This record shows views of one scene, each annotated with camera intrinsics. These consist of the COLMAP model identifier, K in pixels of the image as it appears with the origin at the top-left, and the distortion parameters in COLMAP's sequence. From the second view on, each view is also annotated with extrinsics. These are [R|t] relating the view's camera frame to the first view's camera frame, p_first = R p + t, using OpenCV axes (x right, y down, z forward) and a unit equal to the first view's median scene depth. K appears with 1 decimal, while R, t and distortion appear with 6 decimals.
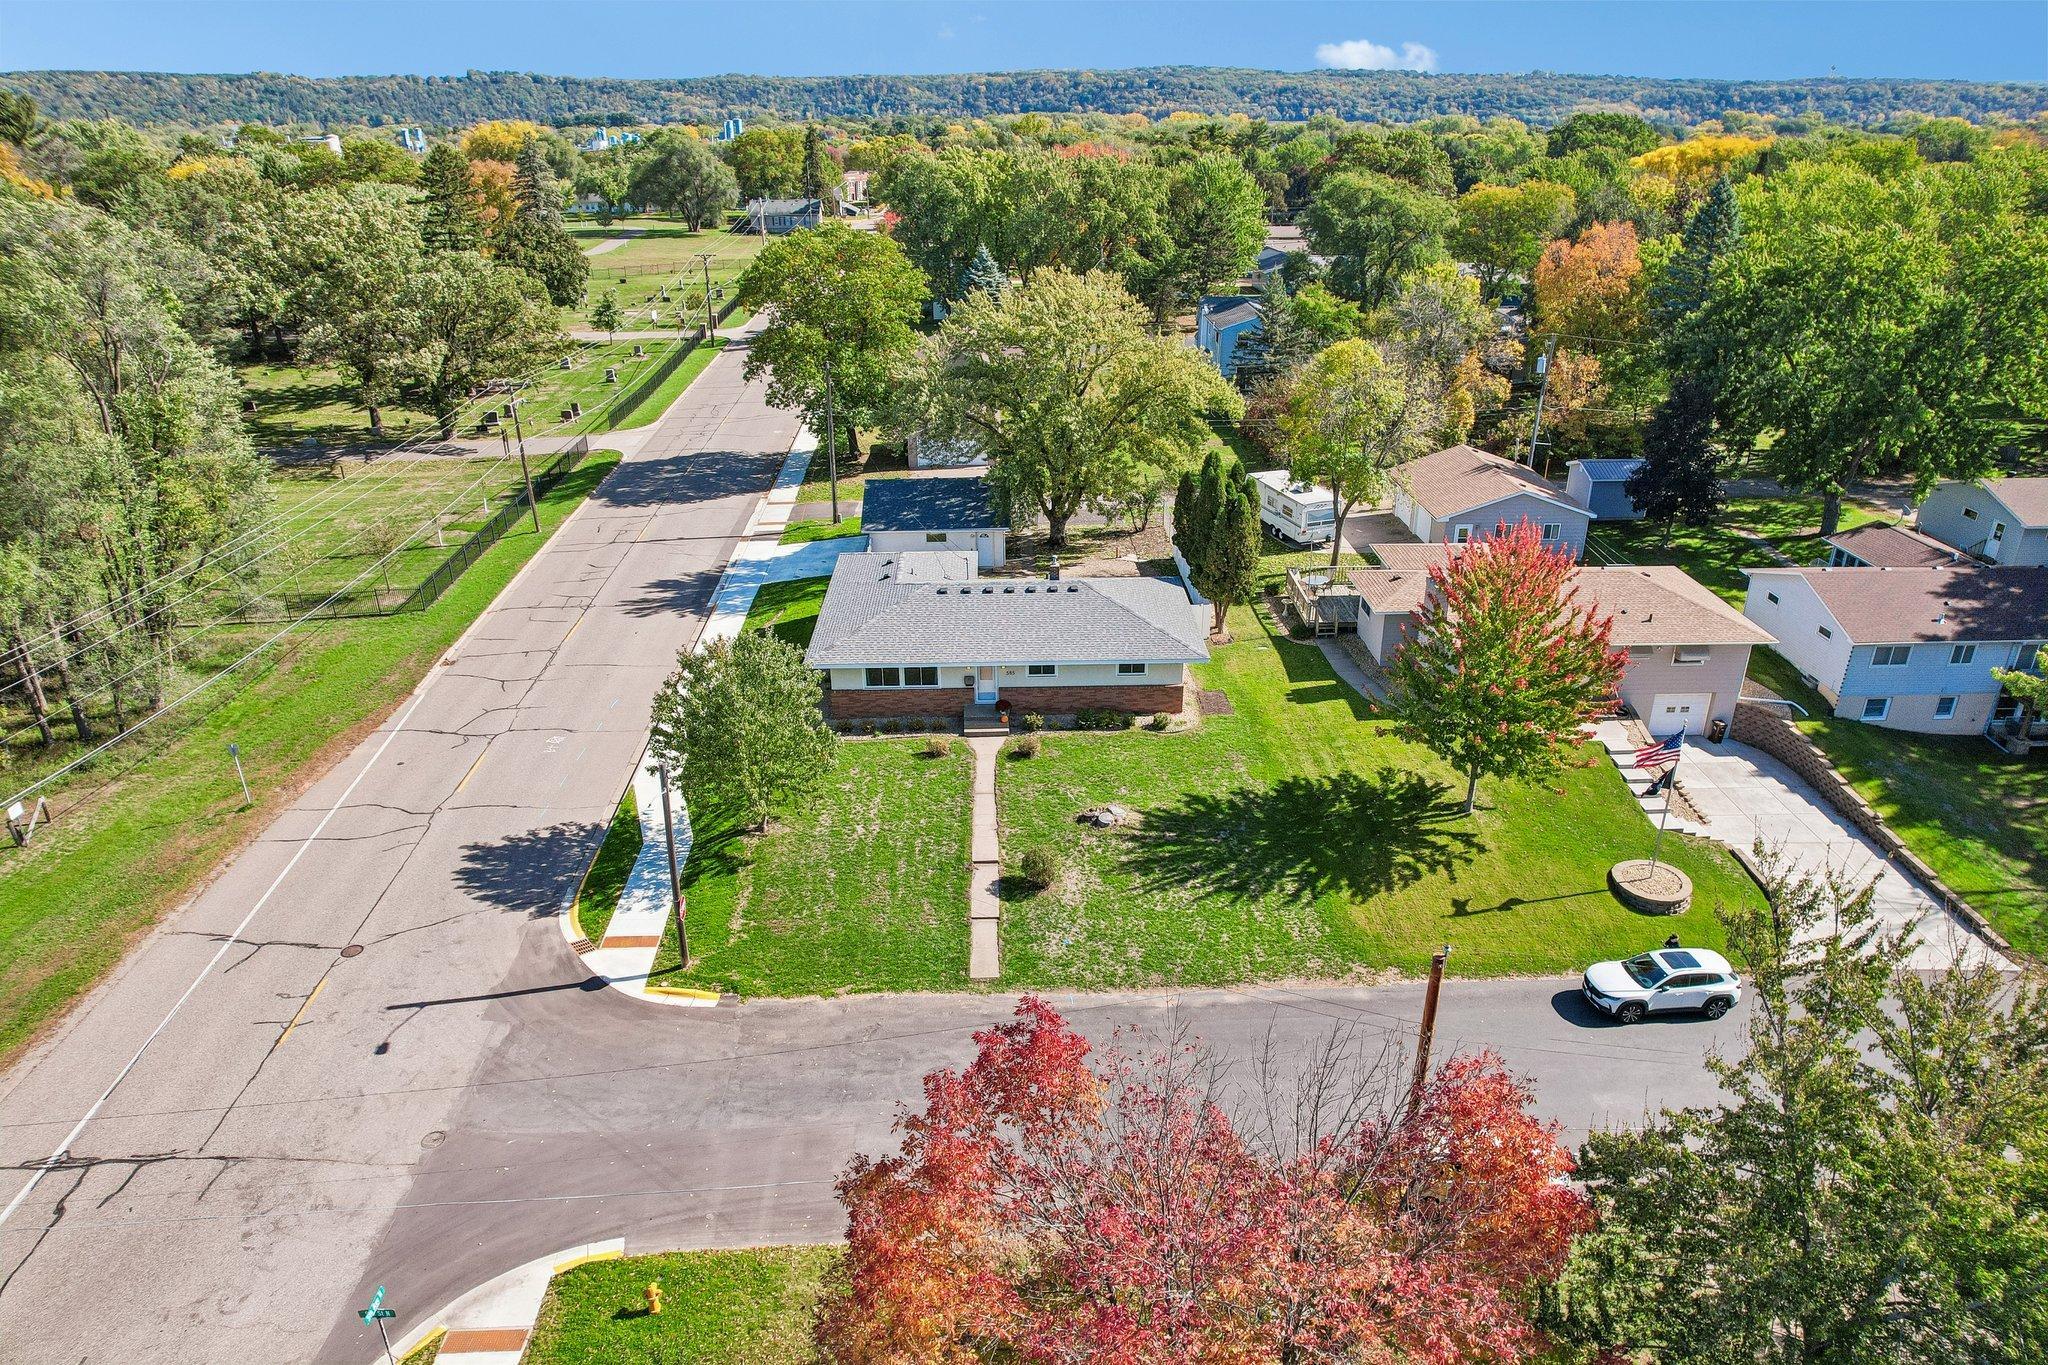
lens RADIAL K [[1309.1, 0, 1037.1], [0, 1309.1, 690.1], [0, 0, 1]] dist [-0.077334, 0.068499]
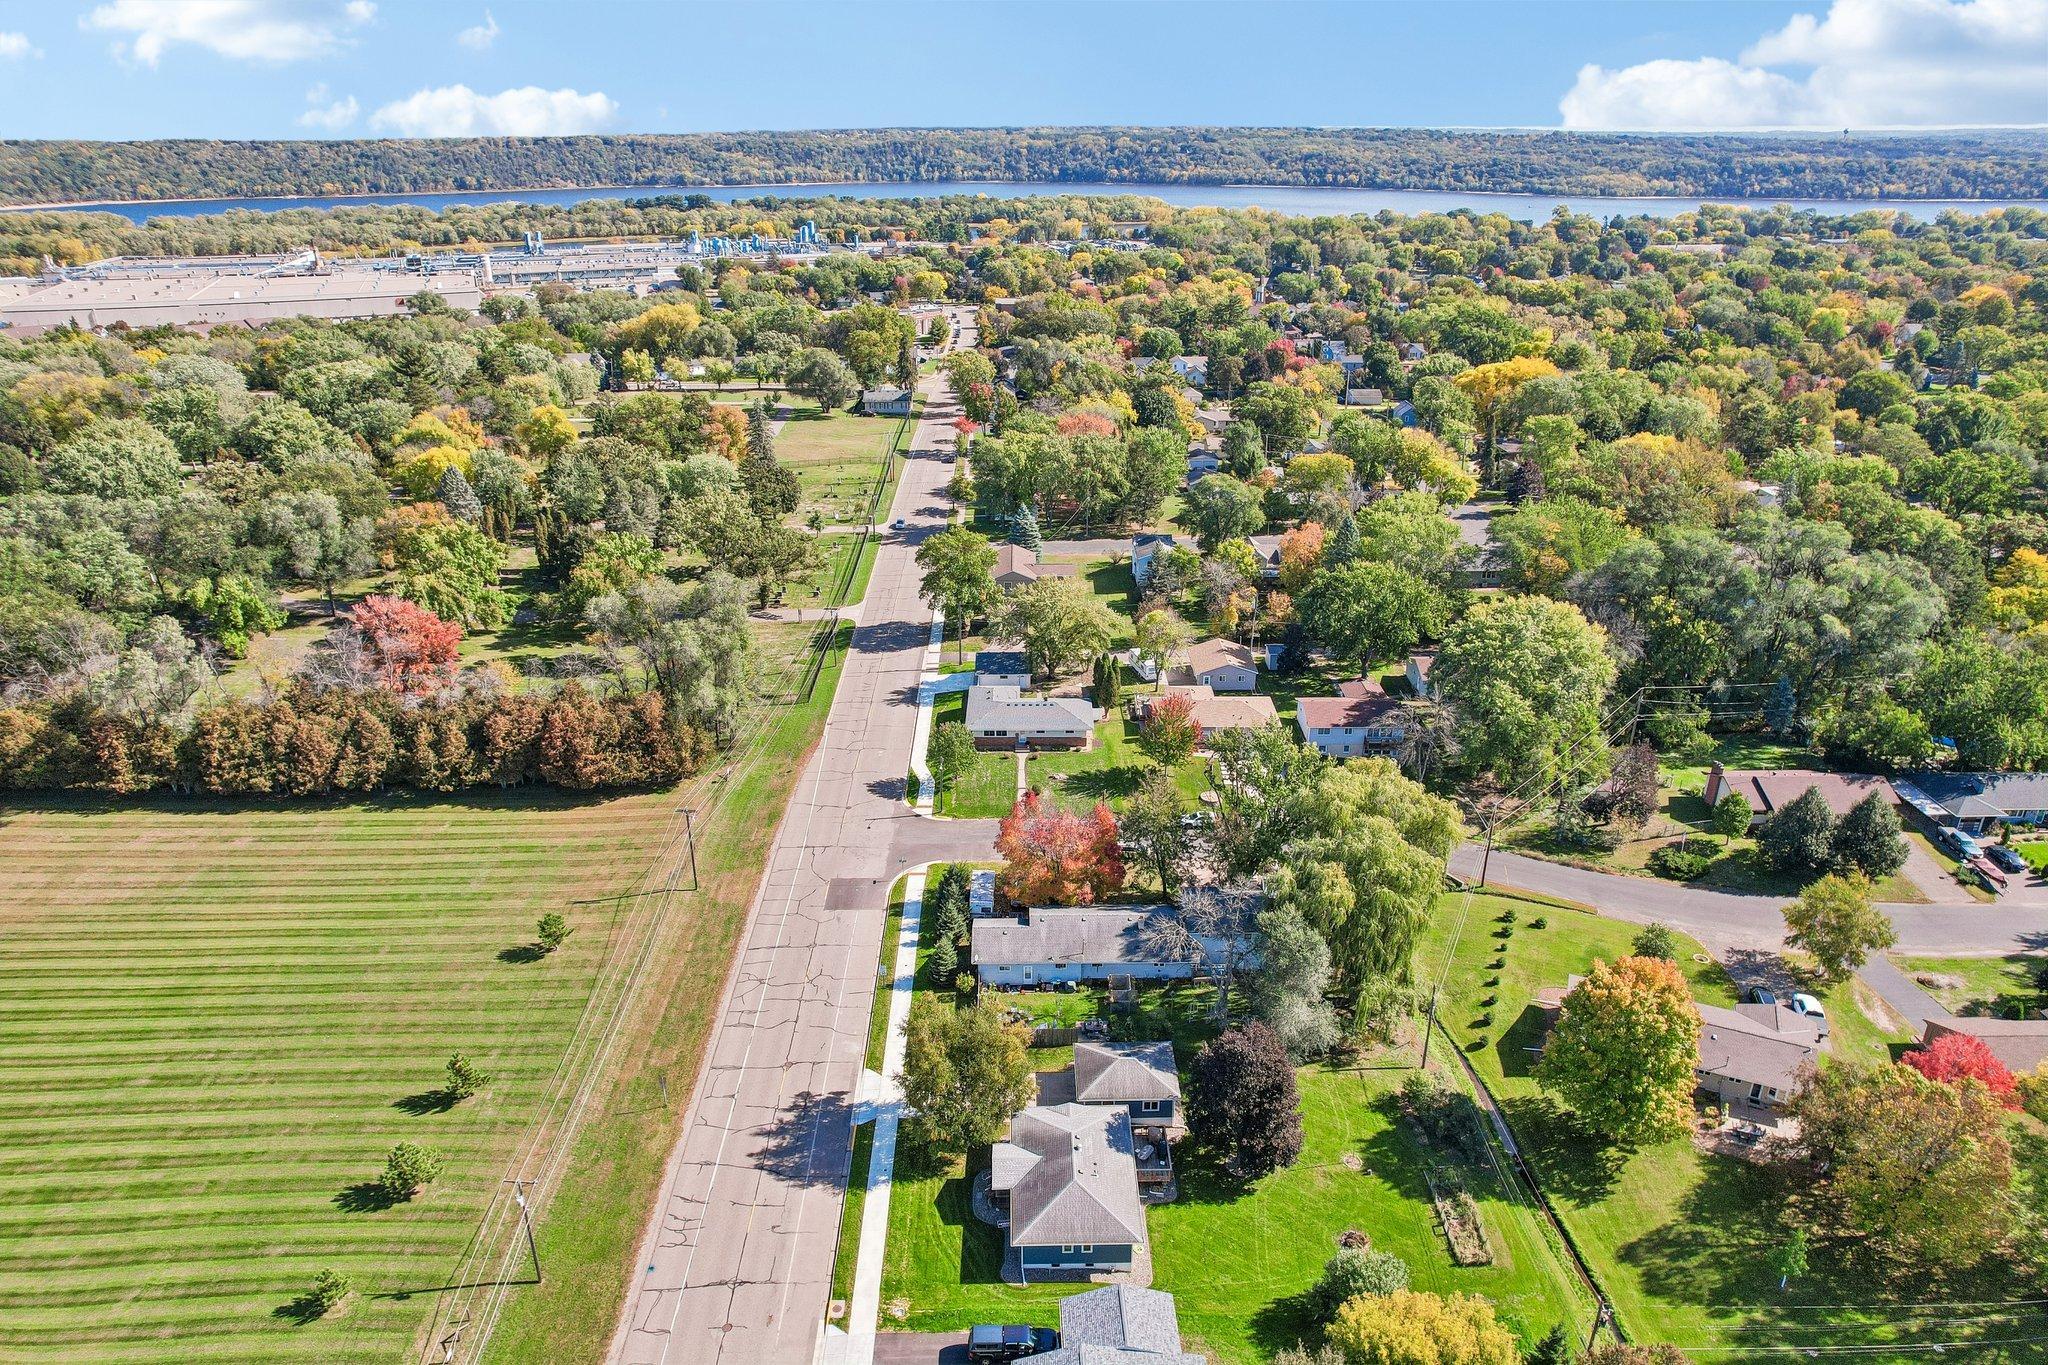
lens RADIAL K [[1309.1, 0, 1034.6], [0, 1309.1, 688.6], [0, 0, 1]] dist [-0.077334, 0.068499]
pose [[0.999520, 0.015453, -0.026867, 0.048039], [-0.016096, 0.999584, -0.023913, -0.028831], [0.026486, 0.024334, 0.999353, -1.413227]]
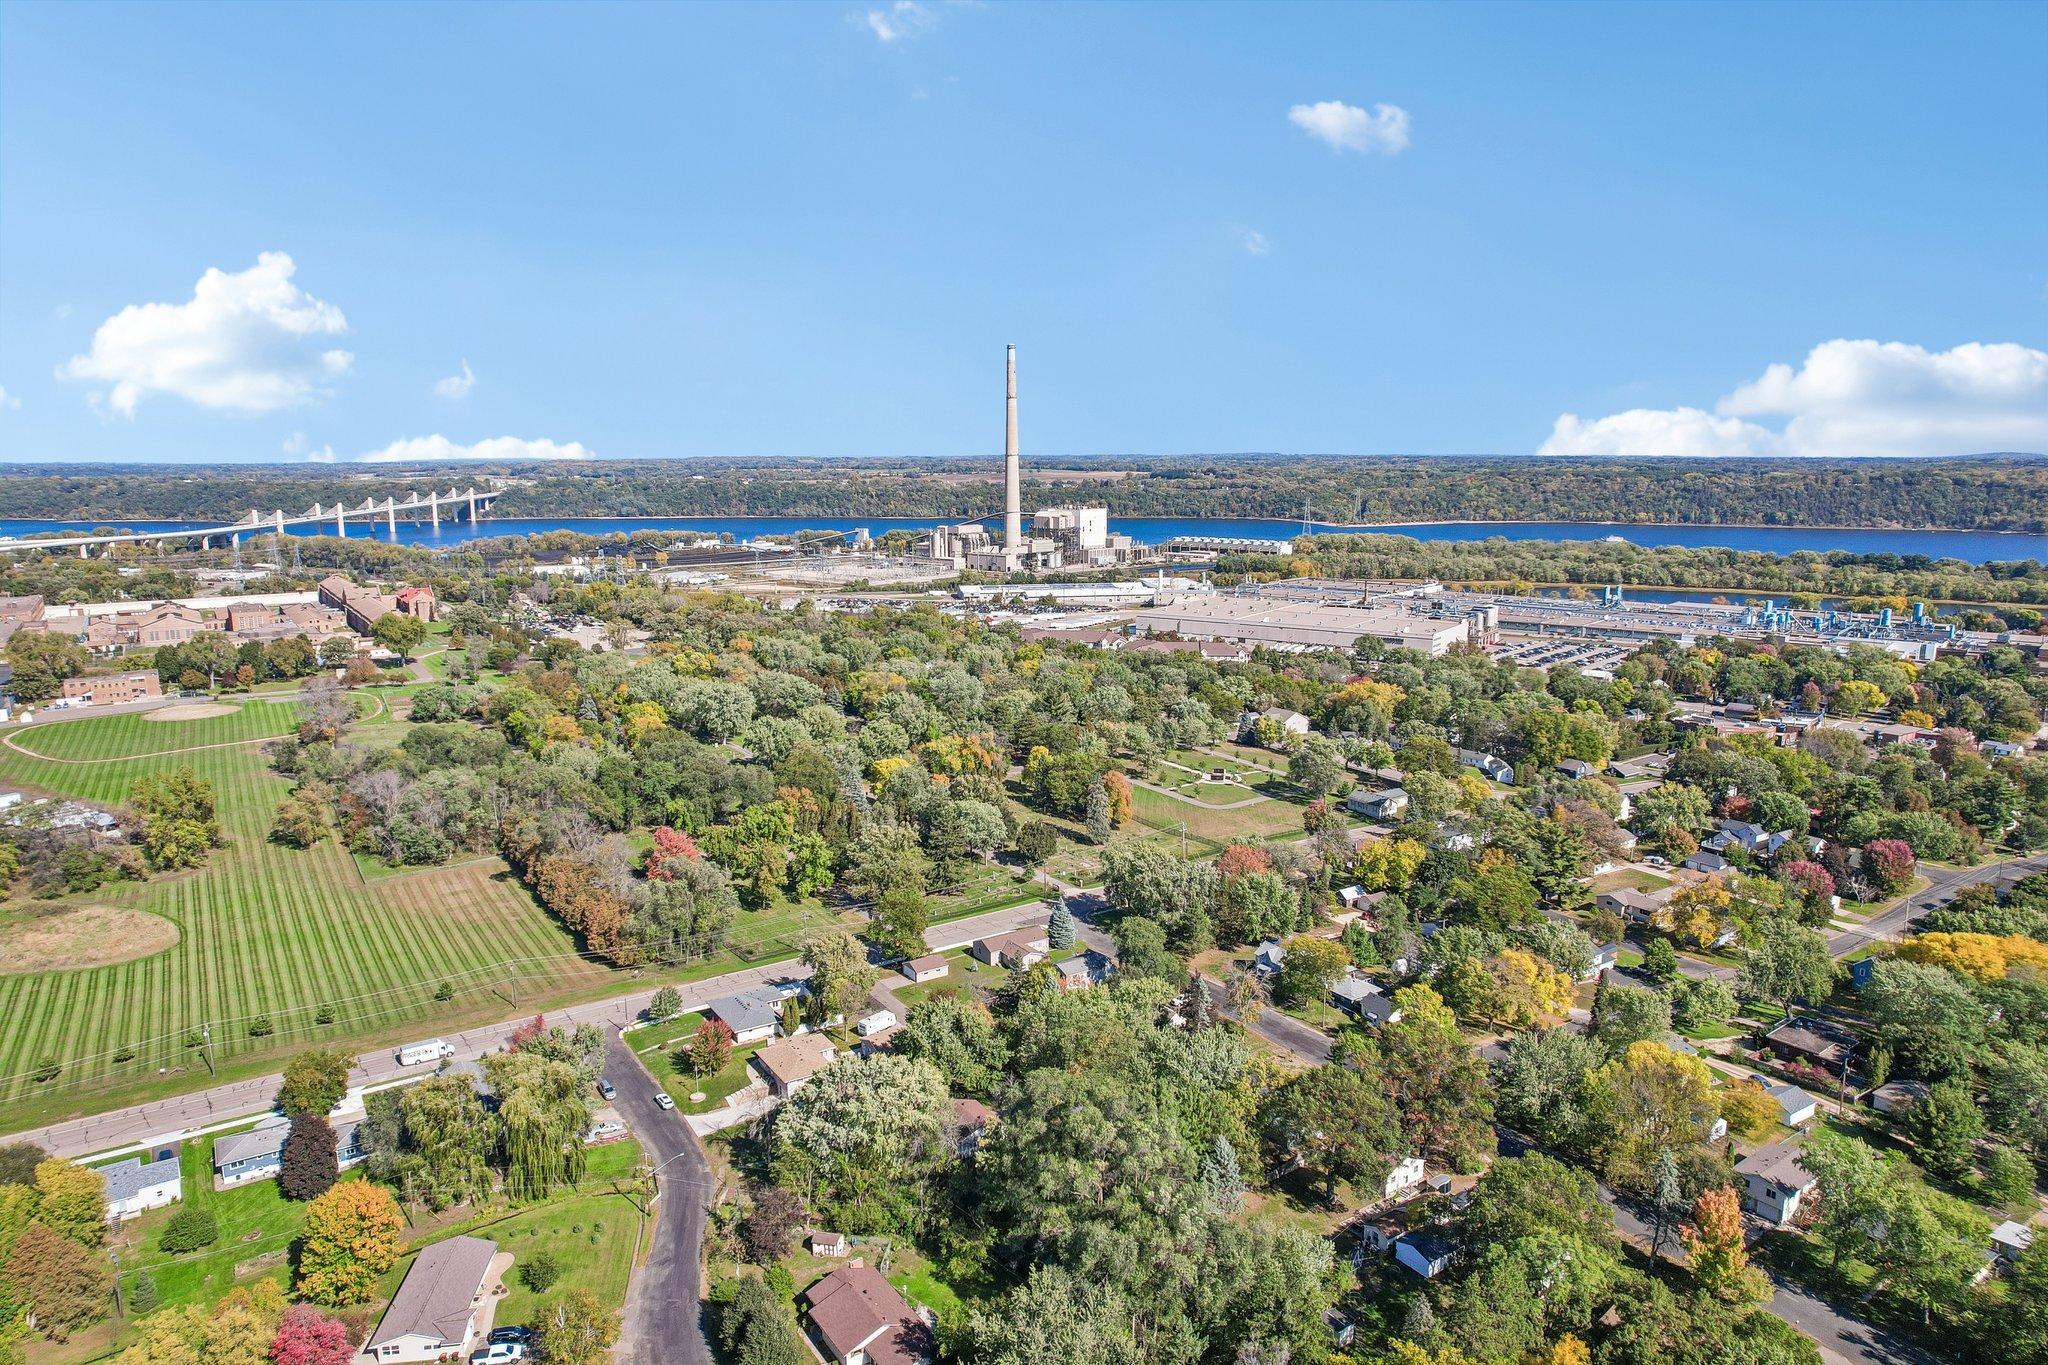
lens RADIAL K [[1309.1, 0, 1030.1], [0, 1309.1, 677.7], [0, 0, 1]] dist [-0.077334, 0.068499]
pose [[0.510255, 0.147363, -0.847304, 2.810065], [-0.357920, 0.932223, -0.053411, -0.850027], [0.782006, 0.330520, 0.528416, -0.640521]]
